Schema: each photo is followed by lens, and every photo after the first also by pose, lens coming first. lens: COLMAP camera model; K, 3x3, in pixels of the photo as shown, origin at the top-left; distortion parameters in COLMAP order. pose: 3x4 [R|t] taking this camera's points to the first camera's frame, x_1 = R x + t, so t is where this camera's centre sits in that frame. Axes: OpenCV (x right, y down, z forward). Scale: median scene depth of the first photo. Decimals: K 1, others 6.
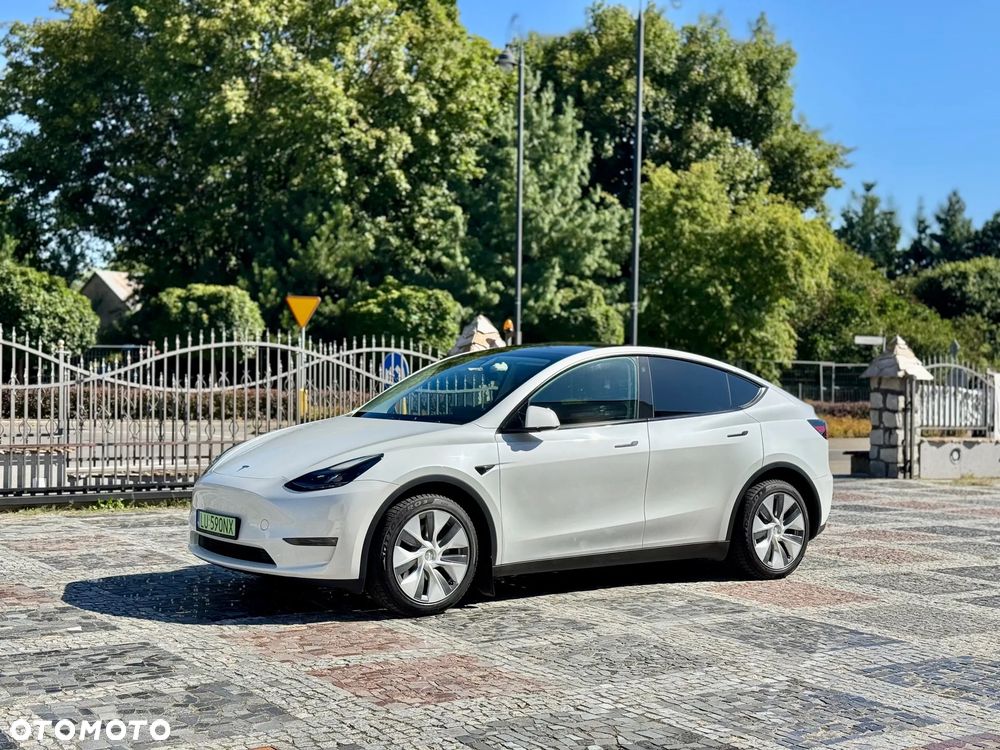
lens RADIAL K [[1395.0, 0, 506.4], [0, 1395.0, 377.9], [0, 0, 1]] dist [0.176722, -0.298199]
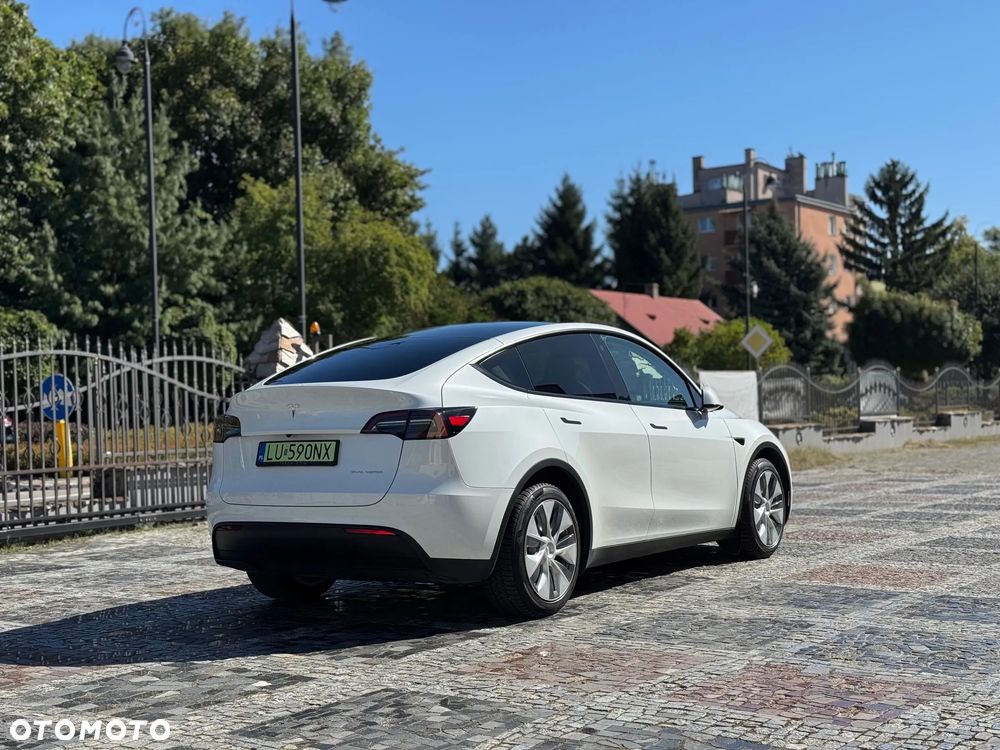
lens RADIAL K [[1390.7, 0, 507.4], [0, 1390.7, 378.1], [0, 0, 1]] dist [0.192404, -0.374319]
pose [[0.936492, -0.036104, 0.348825, -0.079441], [0.043031, 0.999000, -0.012125, 0.004472], [-0.348038, 0.026365, 0.937109, 0.041078]]
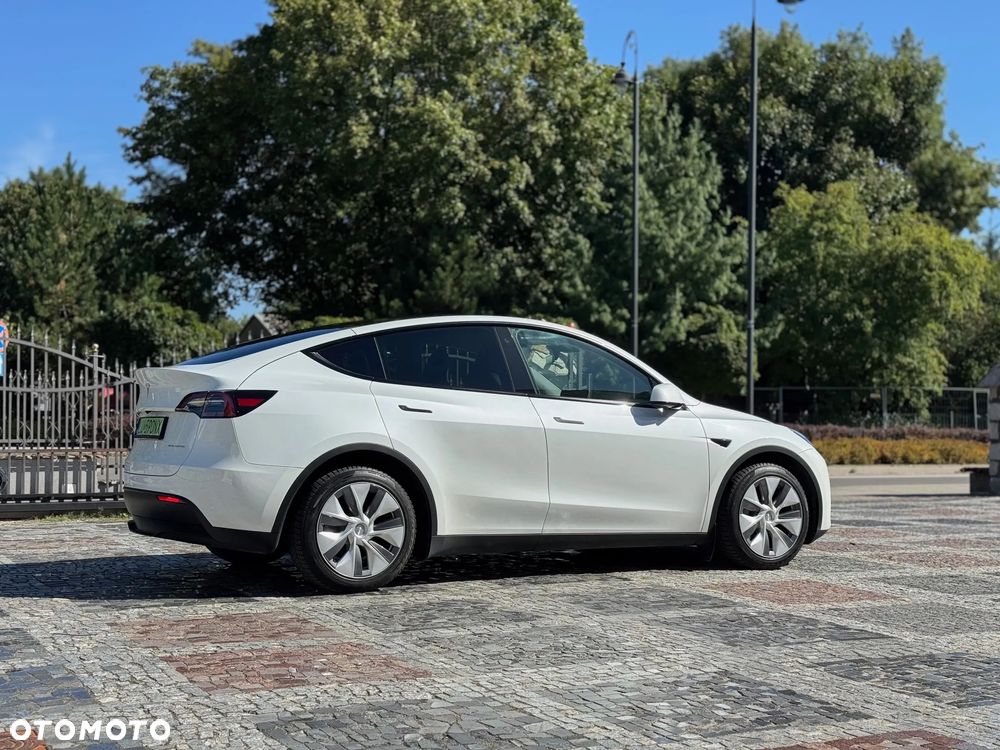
lens RADIAL K [[1388.8, 0, 504.9], [0, 1388.8, 377.7], [0, 0, 1]] dist [0.207401, -0.445026]
pose [[0.992696, -0.011865, -0.120059, 0.027925], [0.008071, 0.999454, -0.032035, 0.010153], [0.120374, 0.030832, 0.992250, 0.023267]]
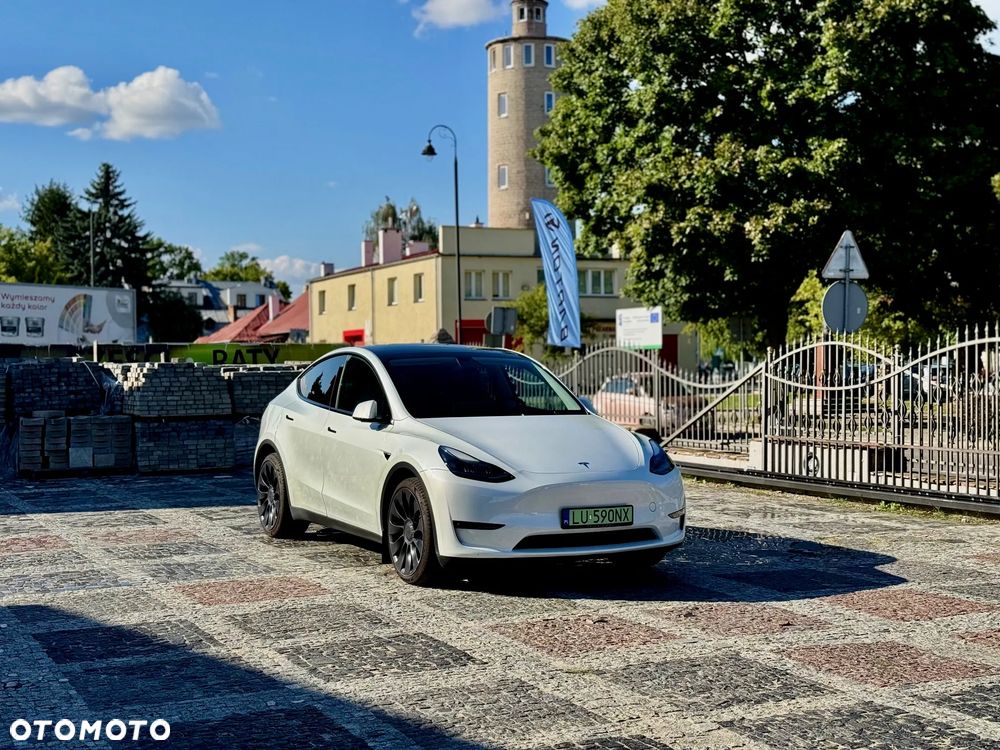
lens RADIAL K [[1388.0, 0, 502.8], [0, 1388.0, 372.5], [0, 0, 1]] dist [0.188423, -0.304554]
pose [[-0.149904, -0.011785, -0.988630, 0.259455], [-0.002053, 0.999931, -0.011608, 0.002487], [0.988698, 0.000289, -0.149918, 0.294333]]
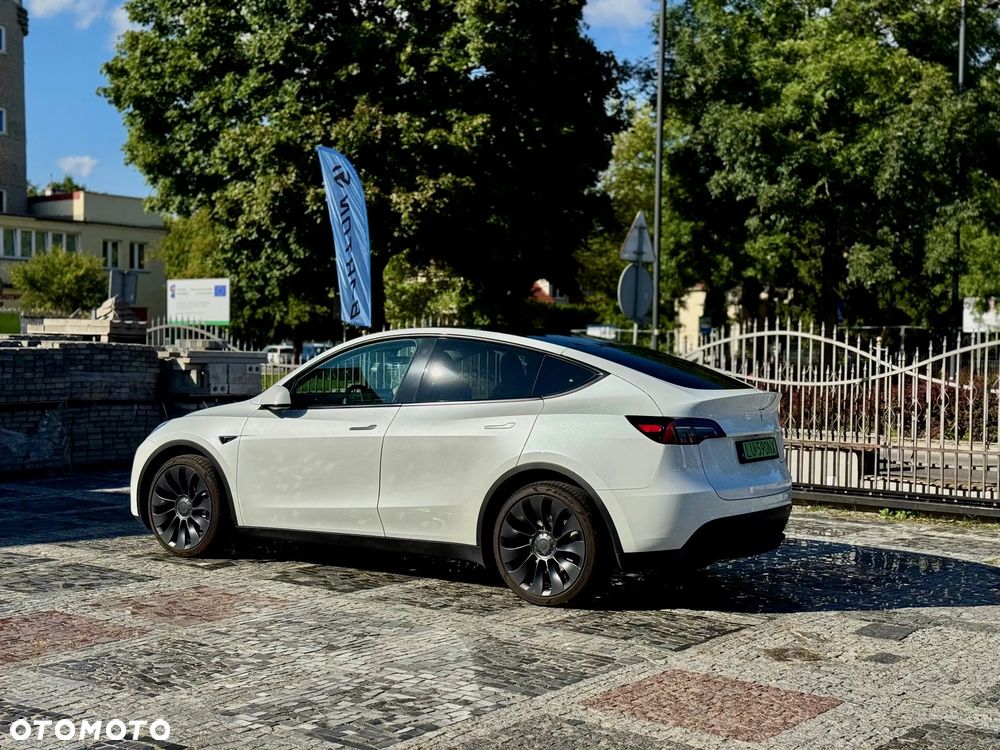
lens RADIAL K [[1388.0, 0, 502.8], [0, 1388.0, 372.5], [0, 0, 1]] dist [0.188423, -0.304554]
pose [[0.301502, 0.005860, -0.953448, 0.180058], [-0.016501, 0.999863, 0.000927, 0.000504], [0.953323, 0.015453, 0.301557, 0.159604]]
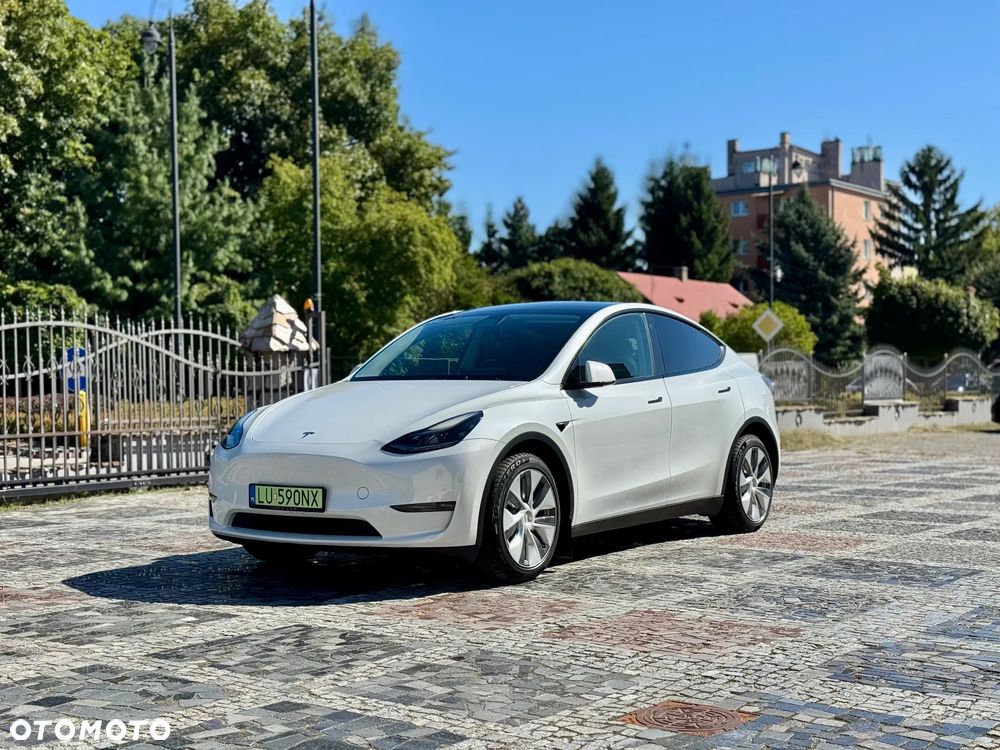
lens RADIAL K [[1395.0, 0, 506.4], [0, 1395.0, 377.9], [0, 0, 1]] dist [0.176722, -0.298199]
pose [[0.946646, -0.026053, 0.321219, -0.071008], [0.027533, 0.999621, -0.000063, 0.006275], [-0.321096, 0.008904, 0.947005, 0.021627]]
